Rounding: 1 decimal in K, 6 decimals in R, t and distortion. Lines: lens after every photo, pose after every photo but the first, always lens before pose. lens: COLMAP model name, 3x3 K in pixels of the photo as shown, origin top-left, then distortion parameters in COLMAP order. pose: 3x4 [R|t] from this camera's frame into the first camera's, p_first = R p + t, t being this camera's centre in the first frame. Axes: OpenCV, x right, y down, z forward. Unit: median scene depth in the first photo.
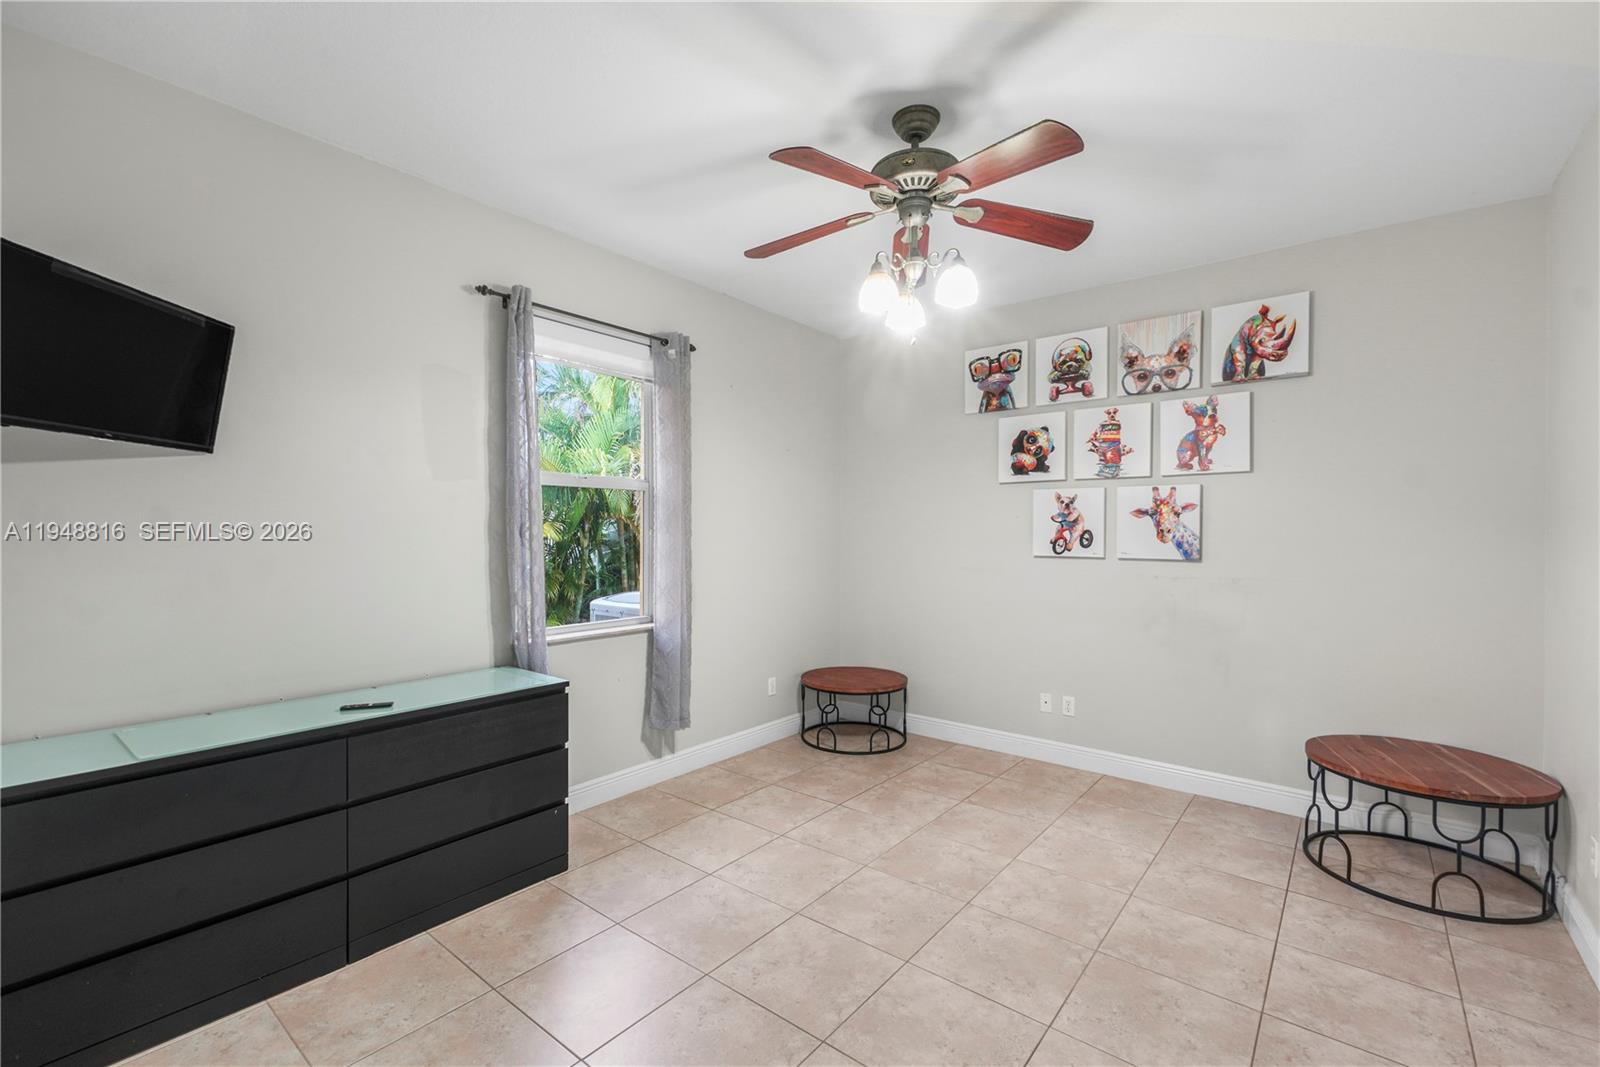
lens RADIAL K [[715.1, 0, 789.2], [0, 715.1, 538.2], [0, 0, 1]] dist [0.008909, -0.003240]
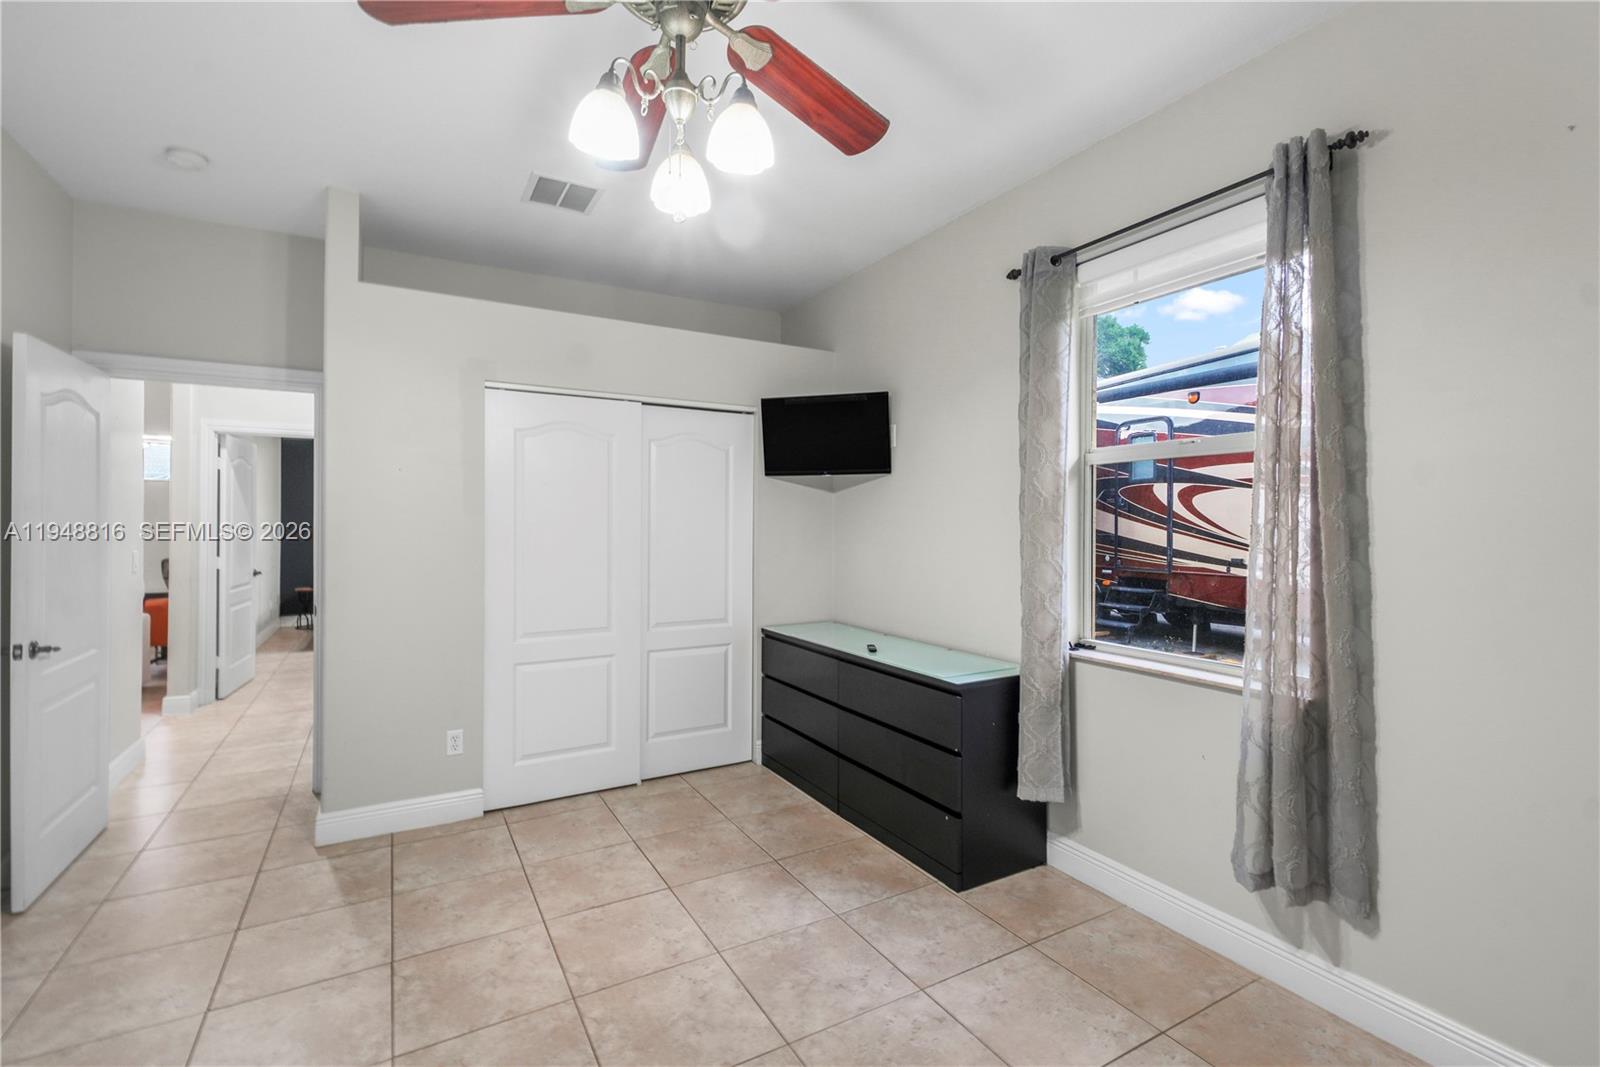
lens RADIAL K [[715.1, 0, 790.0], [0, 715.1, 522.0], [0, 0, 1]] dist [0.008909, -0.003240]
pose [[-0.378035, 0.000608, -0.925791, 0.620383], [-0.009870, 0.999940, 0.004687, -0.012411], [0.925739, 0.010909, -0.378007, 1.146004]]
